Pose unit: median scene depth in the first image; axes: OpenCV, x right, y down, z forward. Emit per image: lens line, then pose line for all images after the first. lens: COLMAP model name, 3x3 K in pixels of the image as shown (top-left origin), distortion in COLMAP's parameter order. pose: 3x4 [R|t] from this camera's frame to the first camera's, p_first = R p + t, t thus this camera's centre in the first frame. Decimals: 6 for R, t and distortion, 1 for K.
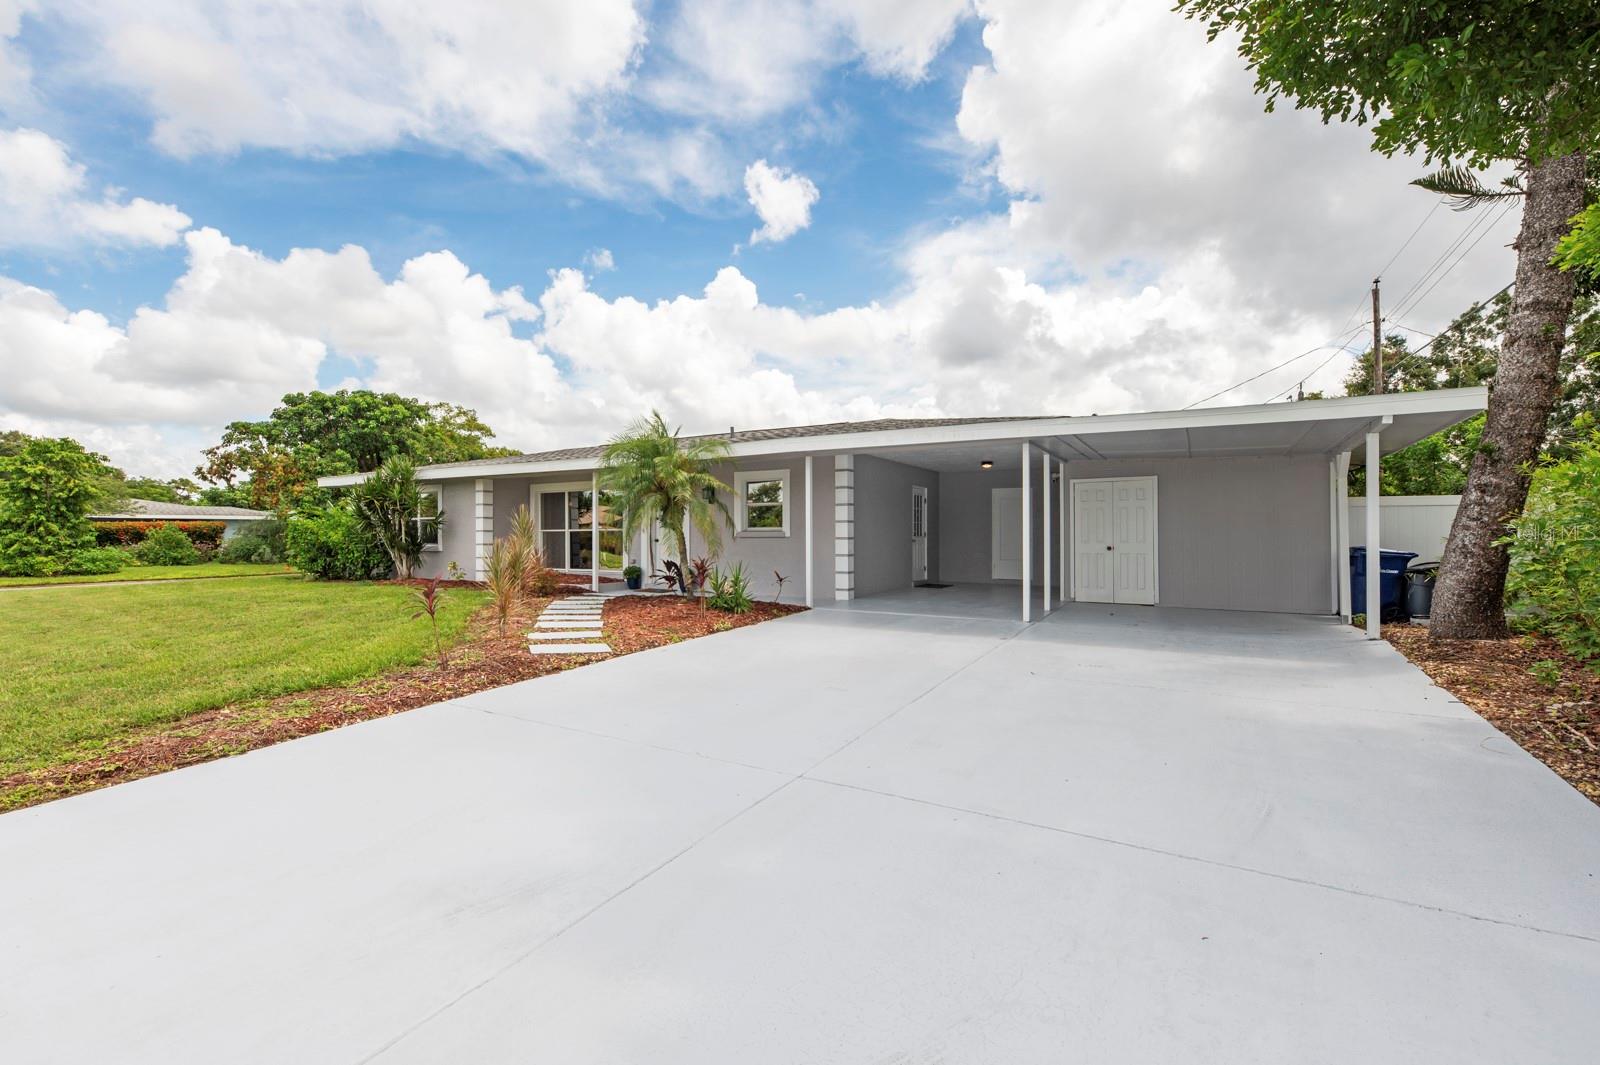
lens RADIAL K [[687.7, 0, 790.1], [0, 687.7, 541.0], [0, 0, 1]] dist [0.004592, -0.000375]
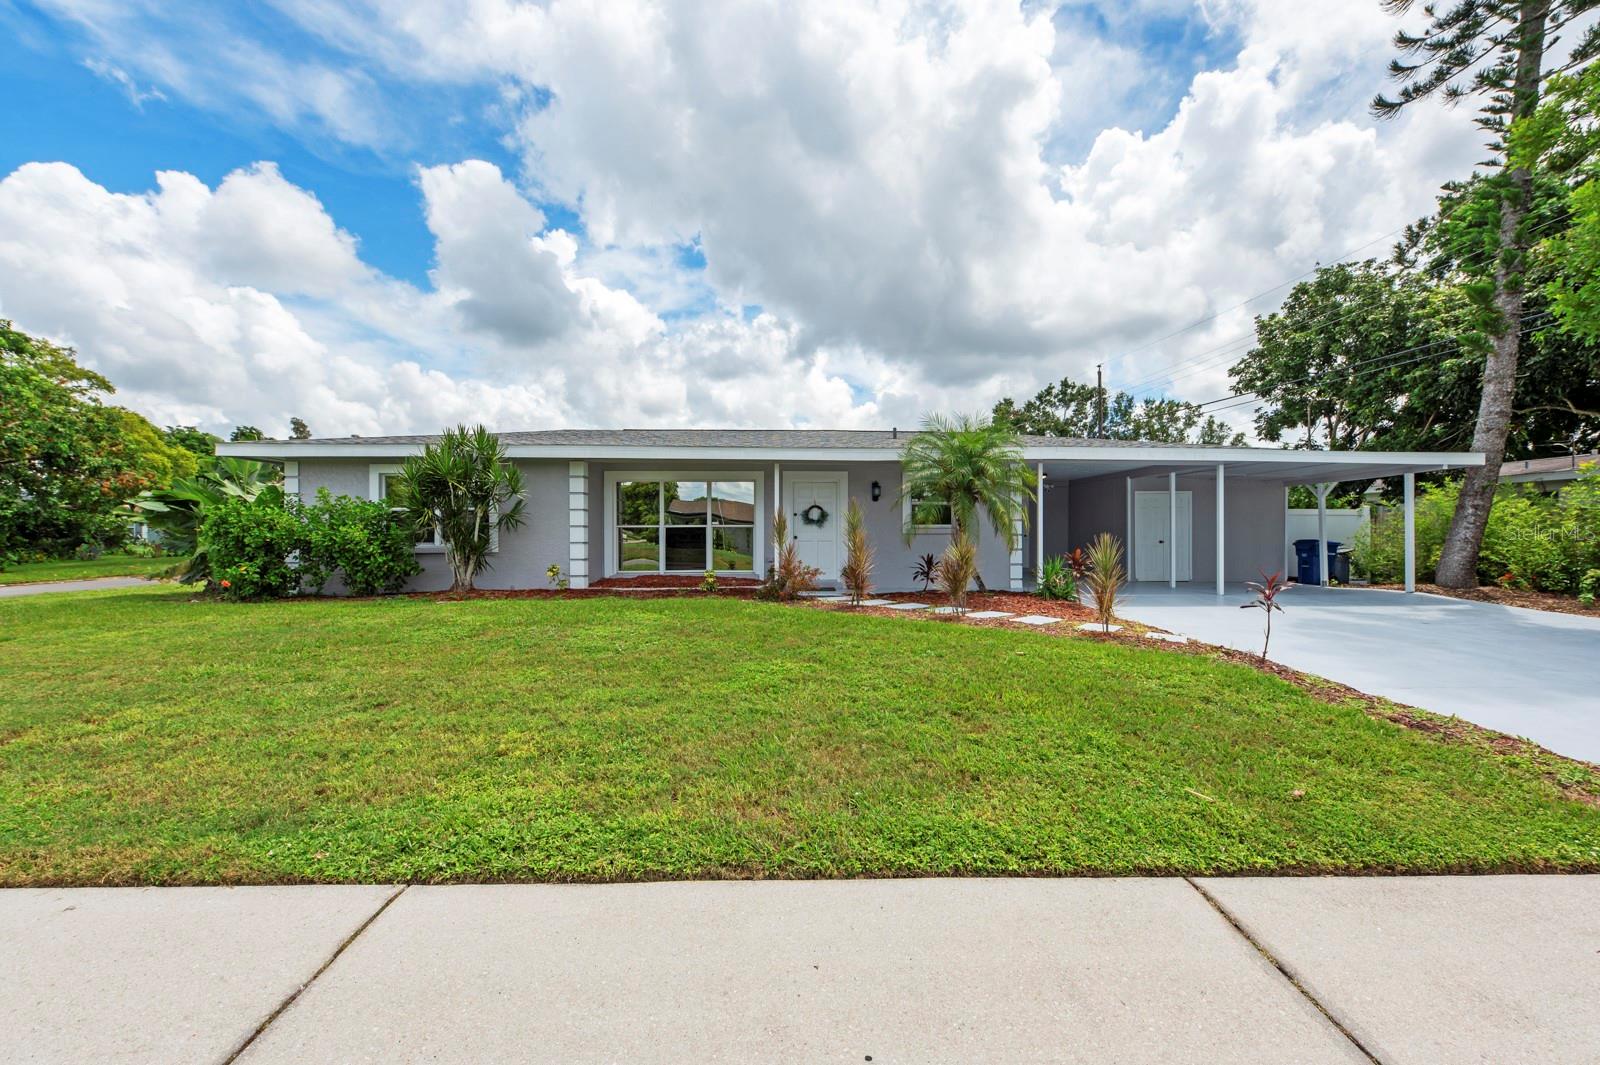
lens RADIAL K [[646.6, 0, 789.5], [0, 646.6, 515.3], [0, 0, 1]] dist [-0.001977, 0.000131]
pose [[0.843933, 0.016064, 0.536208, -0.769699], [0.003490, 0.999366, -0.035433, 0.000451], [-0.536437, 0.031775, 0.843342, 0.276786]]
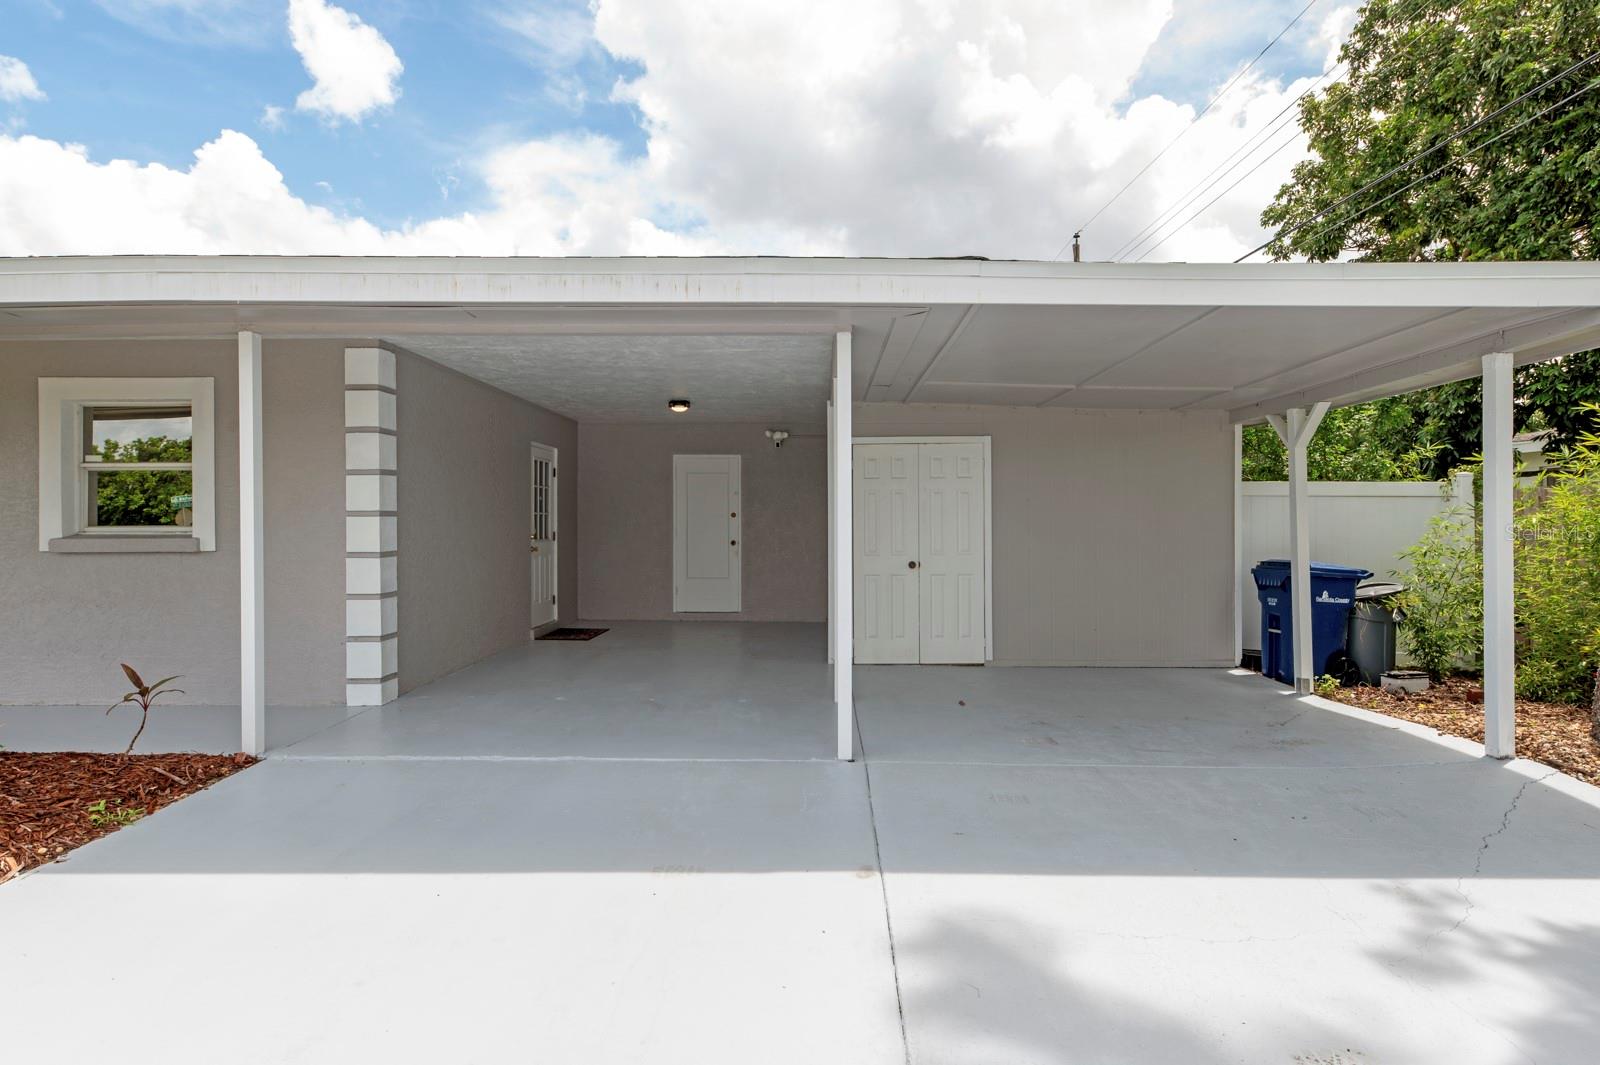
lens RADIAL K [[826.6, 0, 793.4], [0, 826.6, 519.1], [0, 0, 1]] dist [-0.012941, 0.000219]
pose [[0.875721, 0.000757, 0.482817, 0.059502], [0.005077, 0.999929, -0.010776, -0.017525], [-0.482791, 0.011888, 0.875655, 0.425582]]
